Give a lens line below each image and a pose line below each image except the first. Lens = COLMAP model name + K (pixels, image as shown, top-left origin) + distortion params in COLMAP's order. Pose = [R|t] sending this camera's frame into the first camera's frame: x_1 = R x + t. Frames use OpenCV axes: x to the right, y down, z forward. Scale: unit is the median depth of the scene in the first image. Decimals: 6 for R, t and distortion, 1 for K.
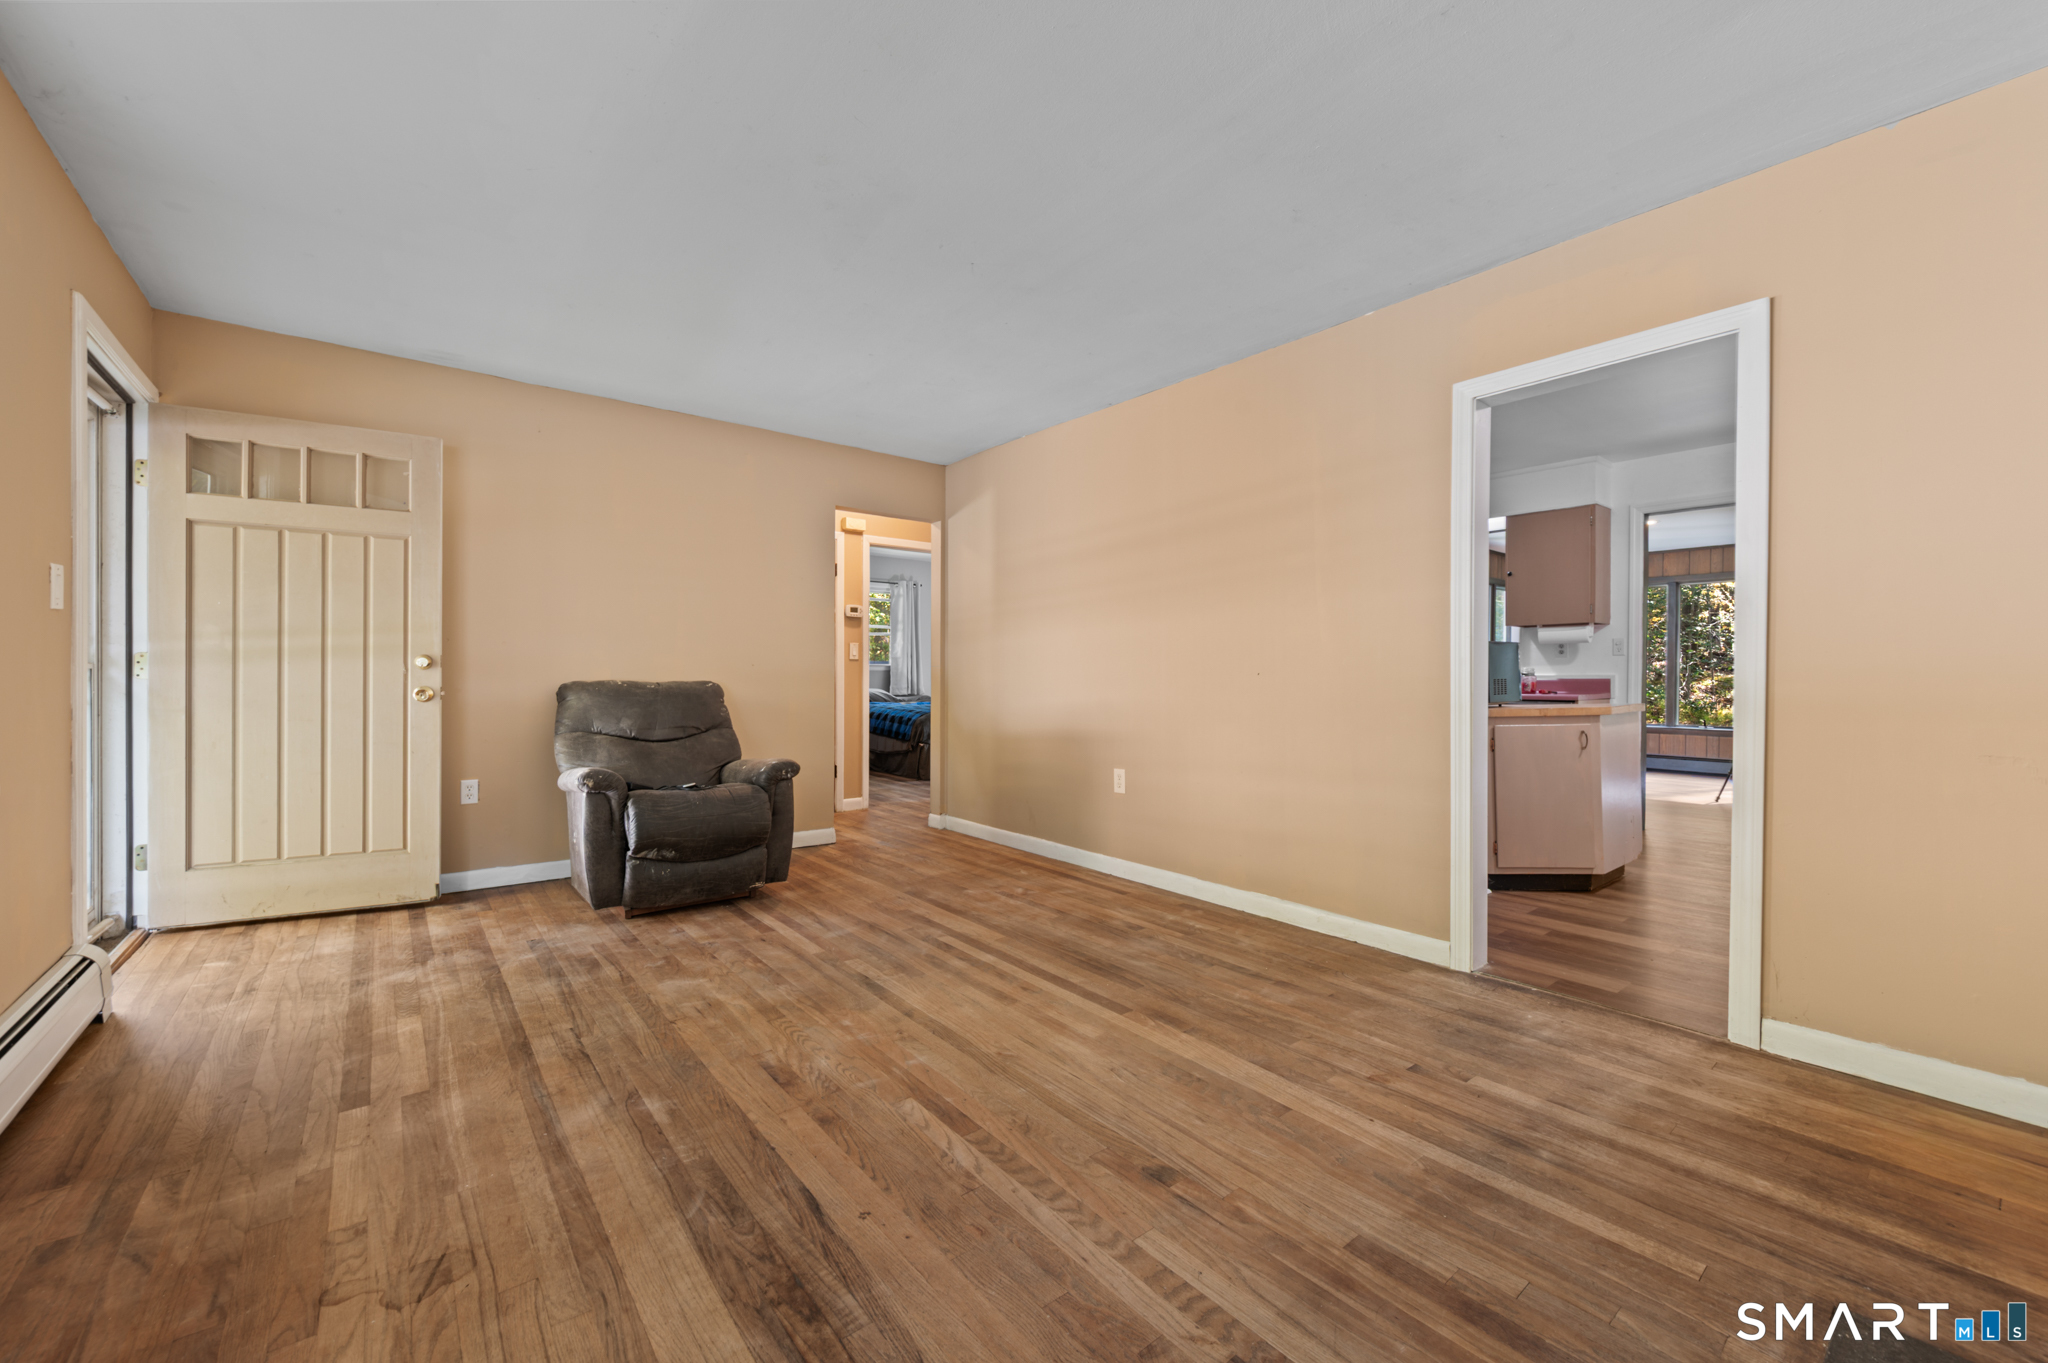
lens RADIAL K [[811.2, 0, 1024.0], [0, 811.2, 681.5], [0, 0, 1]] dist [-0.000689, 0.000021]
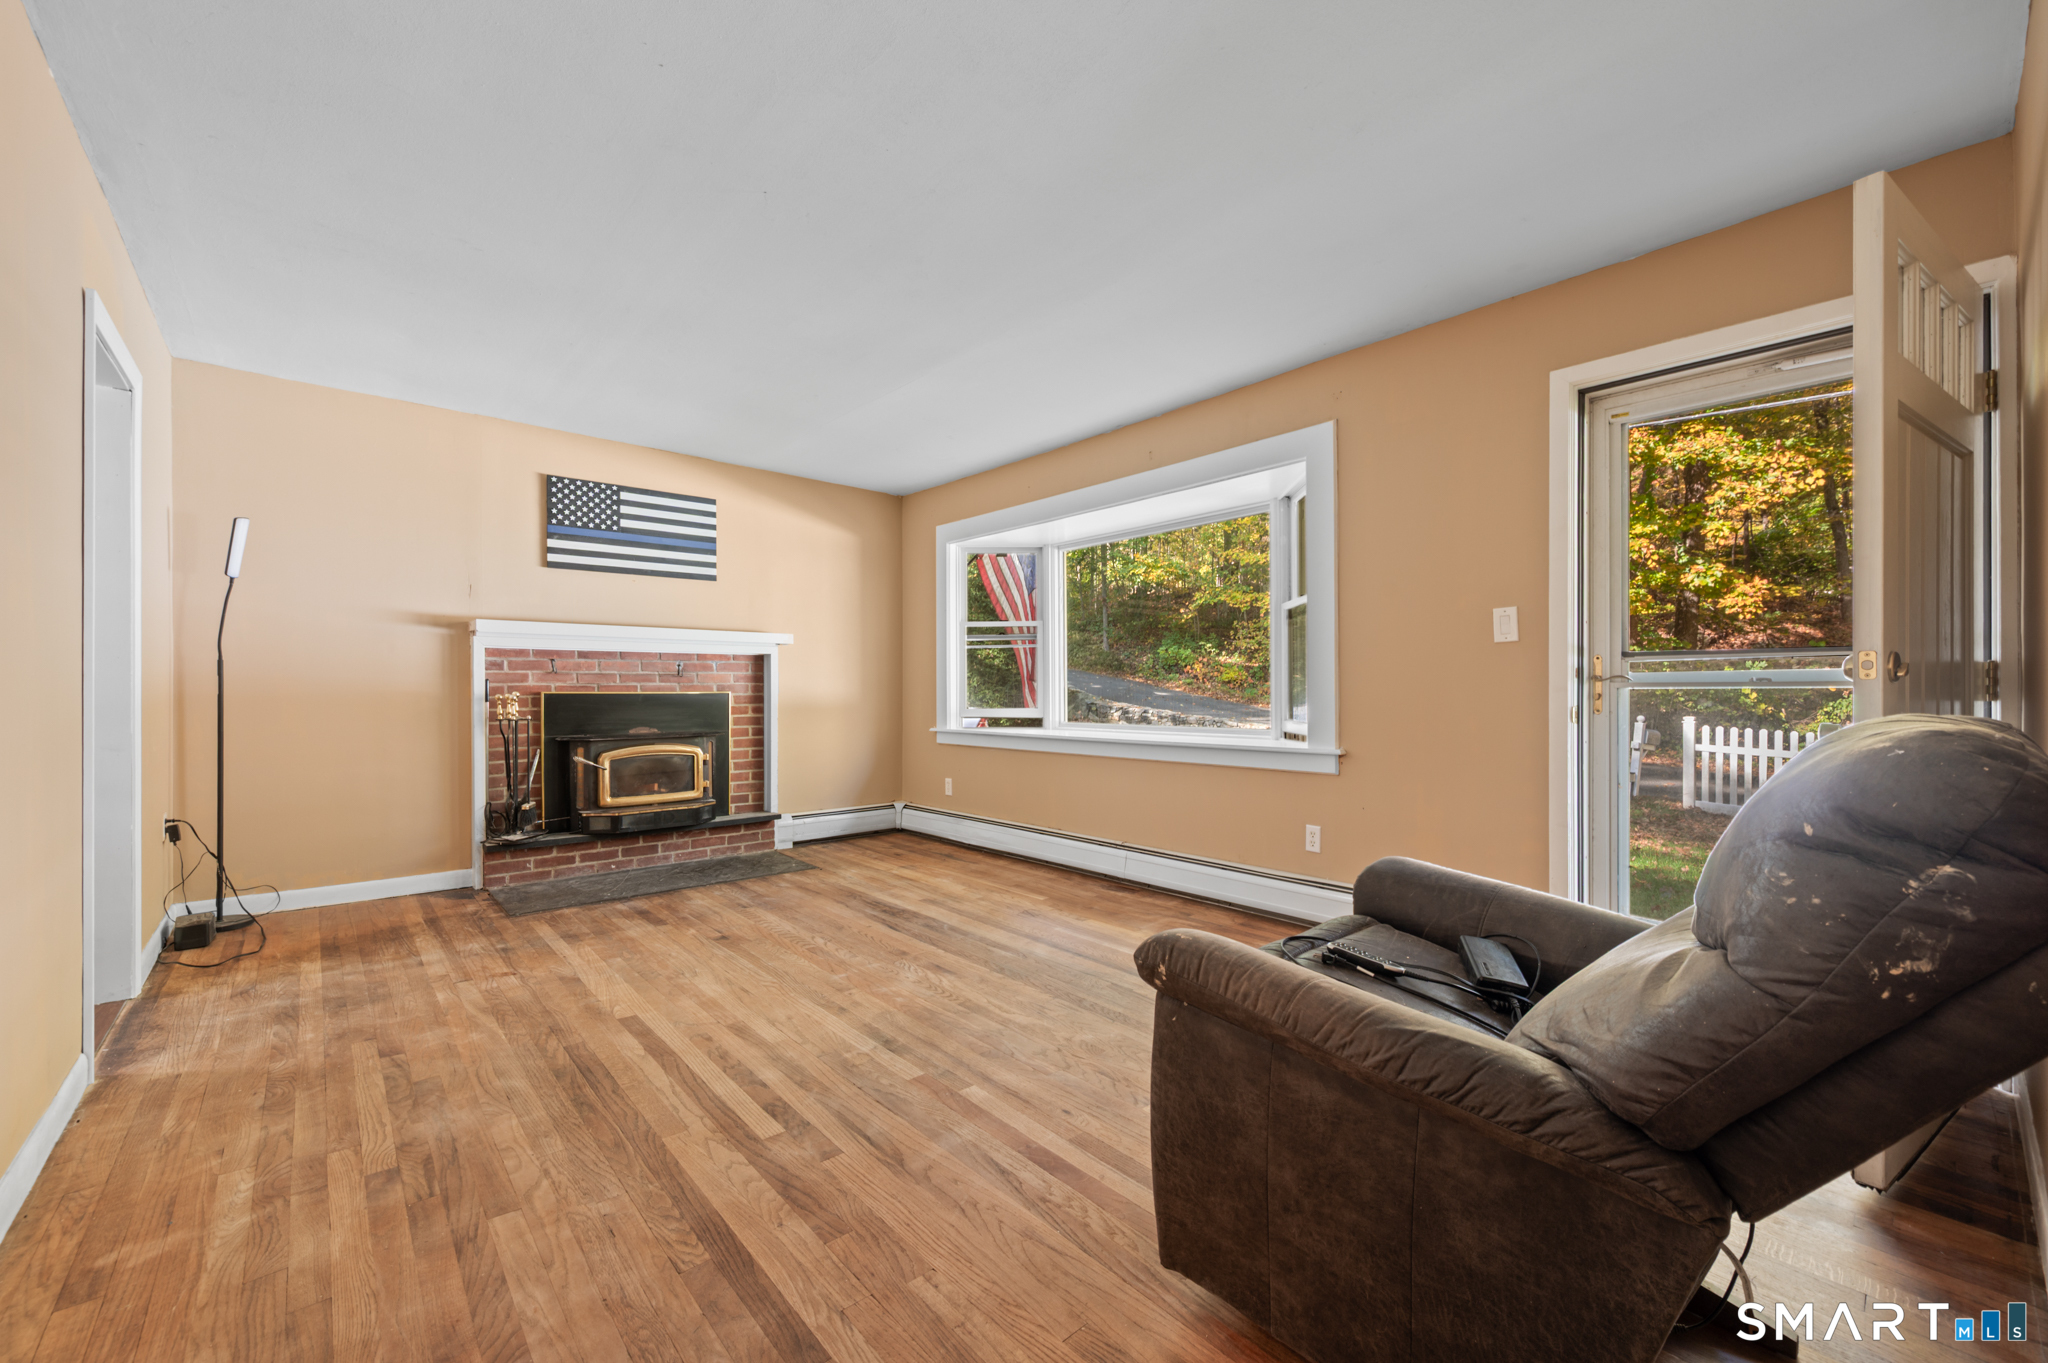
lens RADIAL K [[811.2, 0, 1024.0], [0, 811.2, 681.5], [0, 0, 1]] dist [-0.000689, 0.000021]
pose [[-0.998817, -0.006541, -0.048183, -0.352252], [-0.006580, 0.999978, 0.000646, -0.021289], [0.048178, 0.000962, -0.998838, 2.239903]]
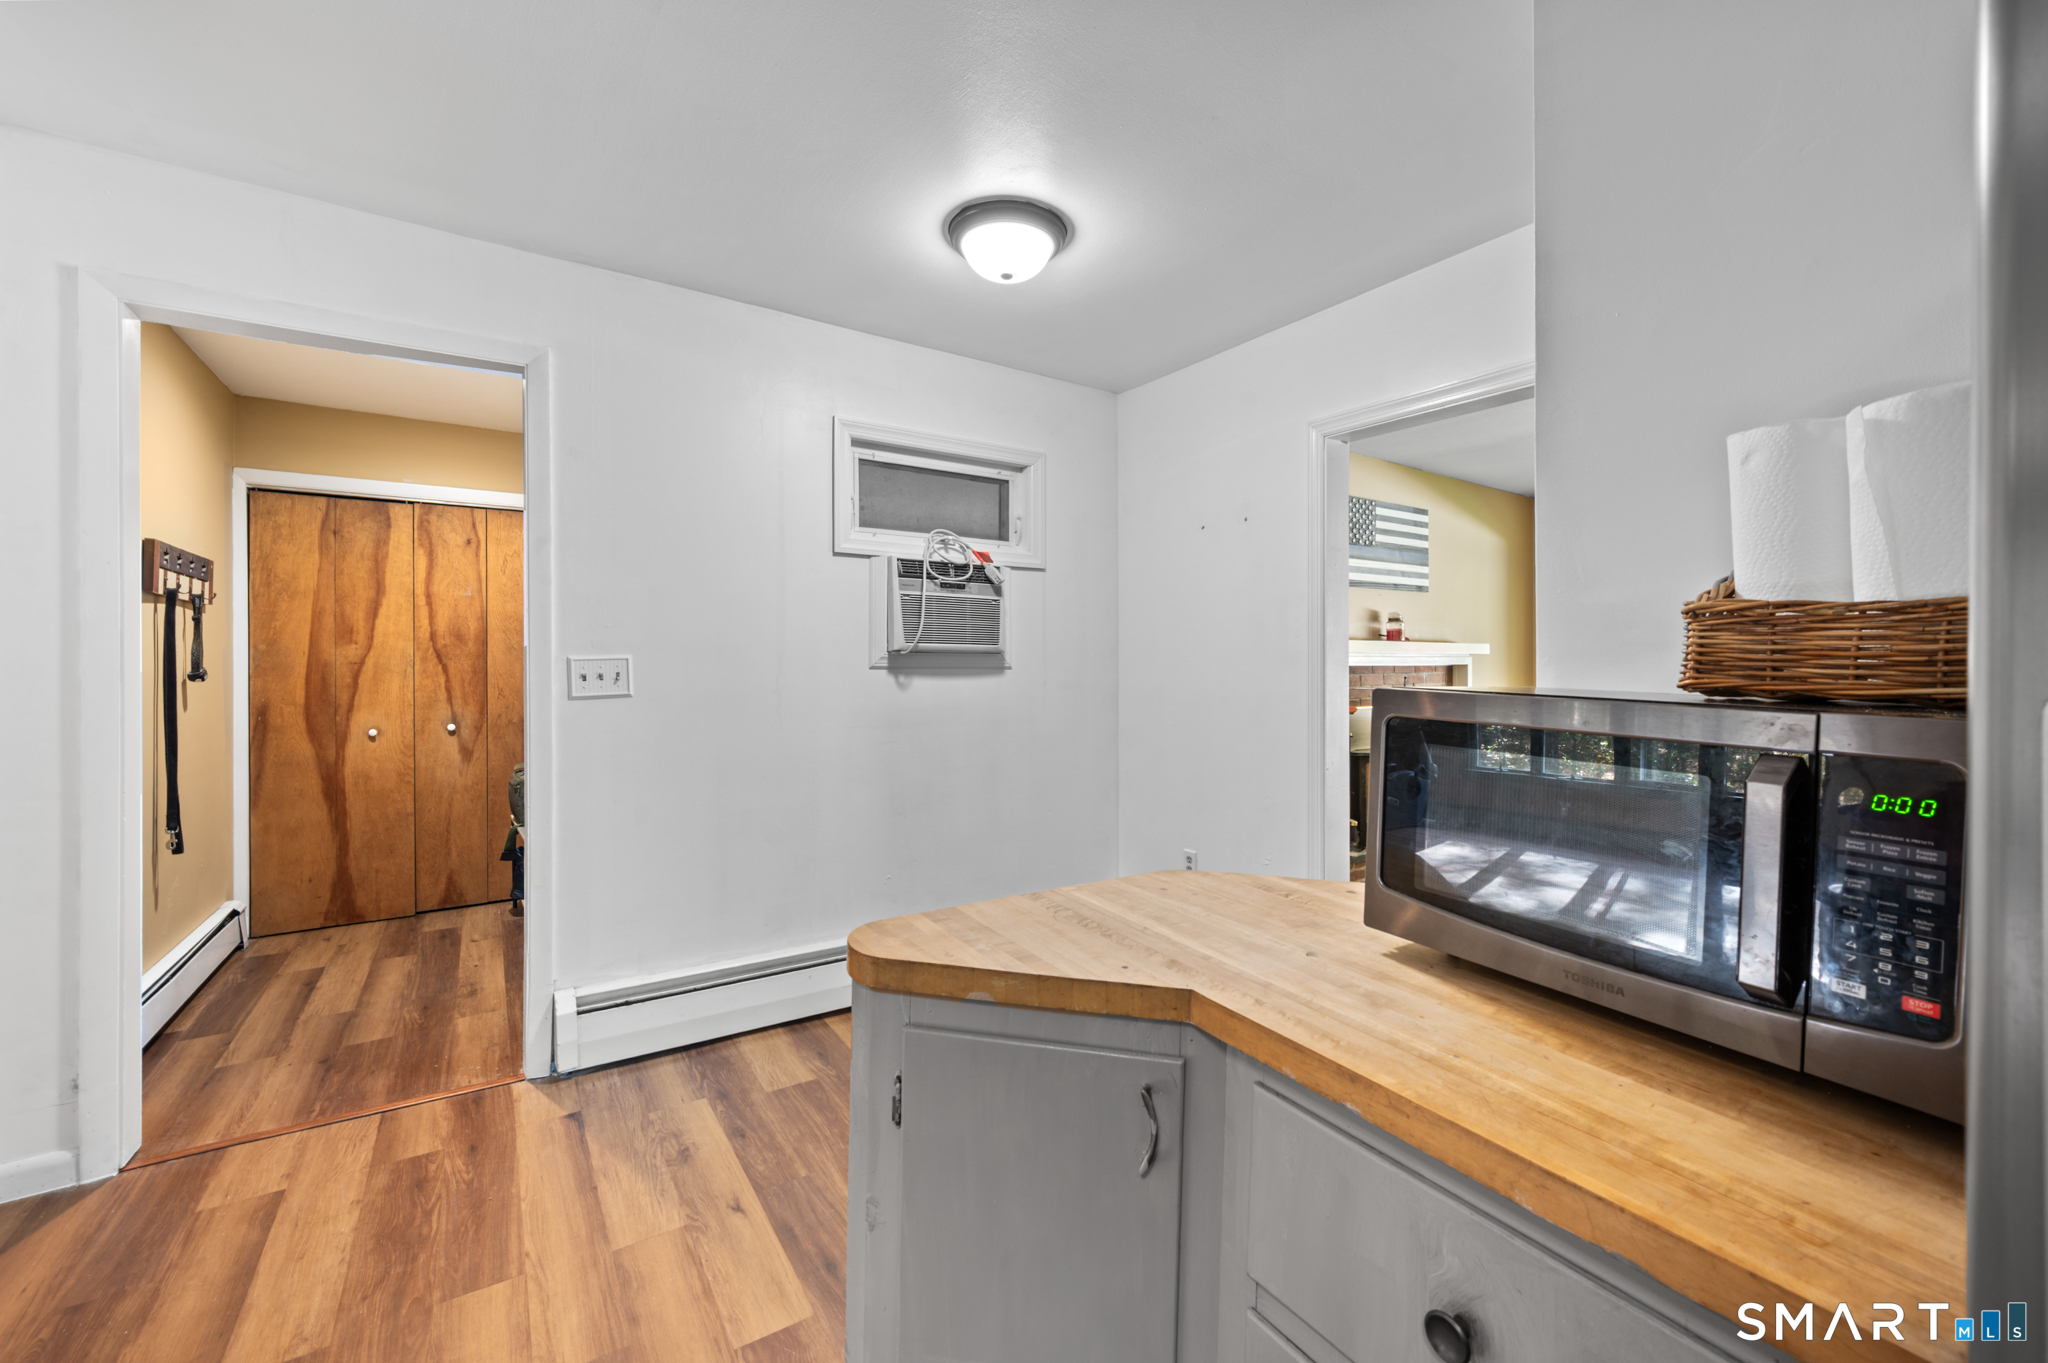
lens RADIAL K [[824.3, 0, 1031.5], [0, 824.3, 670.4], [0, 0, 1]] dist [0.000723, -0.000185]
pose [[-0.996809, -0.003971, 0.079729, 1.262008], [-0.003015, 0.999922, 0.012107, -0.102262], [-0.079771, 0.011828, -0.996743, 2.286200]]
